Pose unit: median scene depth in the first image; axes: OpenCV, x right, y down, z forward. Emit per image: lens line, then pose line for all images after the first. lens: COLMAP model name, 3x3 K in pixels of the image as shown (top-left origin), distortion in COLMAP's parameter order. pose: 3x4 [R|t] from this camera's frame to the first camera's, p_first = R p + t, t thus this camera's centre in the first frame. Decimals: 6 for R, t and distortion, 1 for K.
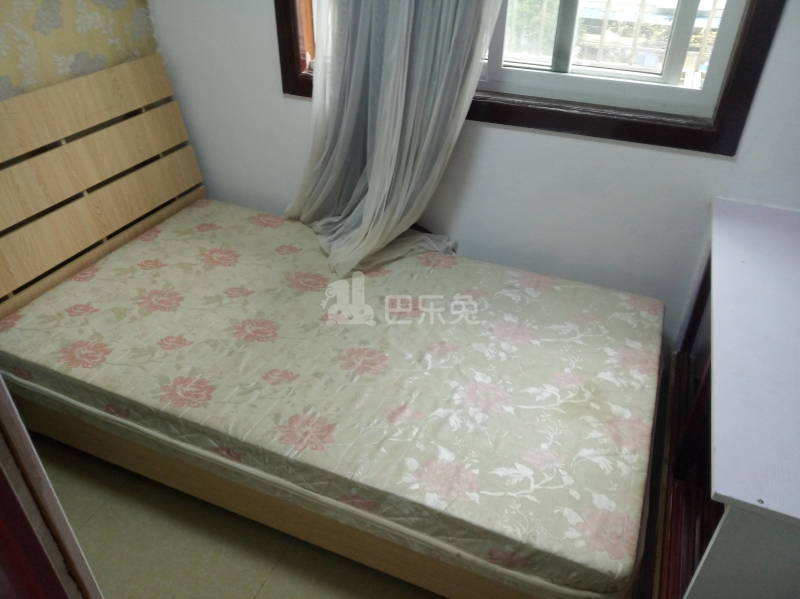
lens RADIAL K [[602.9, 0, 400.0], [0, 602.9, 299.5], [0, 0, 1]] dist [0.010485, -0.067925]
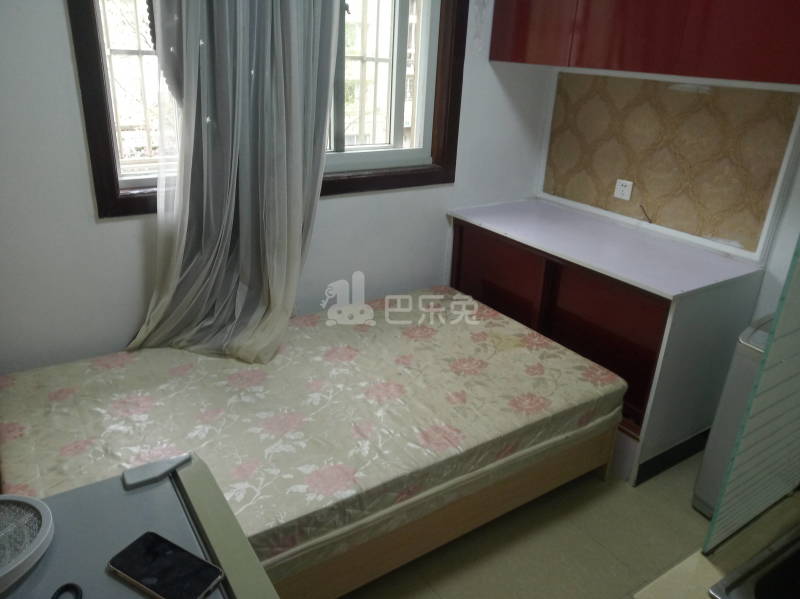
lens RADIAL K [[602.9, 0, 400.0], [0, 602.9, 299.5], [0, 0, 1]] dist [0.010485, -0.067925]
pose [[0.553174, -0.316730, 0.770507, -0.821007], [0.428441, 0.901375, 0.062933, -0.113267], [-0.714449, 0.295304, 0.634317, 0.158380]]
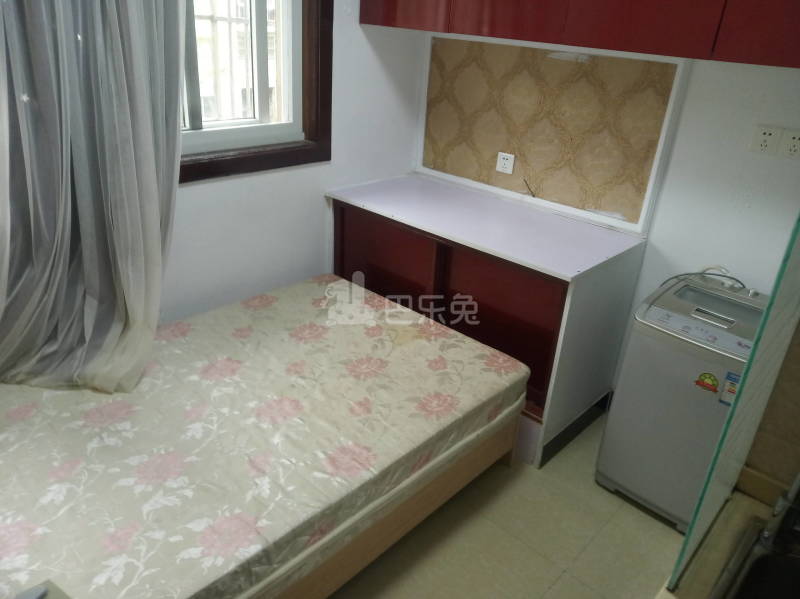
lens RADIAL K [[593.4, 0, 400.0], [0, 593.4, 299.5], [0, 0, 1]] dist [0.006004, -0.066013]
pose [[0.343116, -0.404229, 0.847862, -0.713472], [0.461851, 0.858609, 0.222450, -0.176742], [-0.817903, 0.315259, 0.481296, 0.249501]]
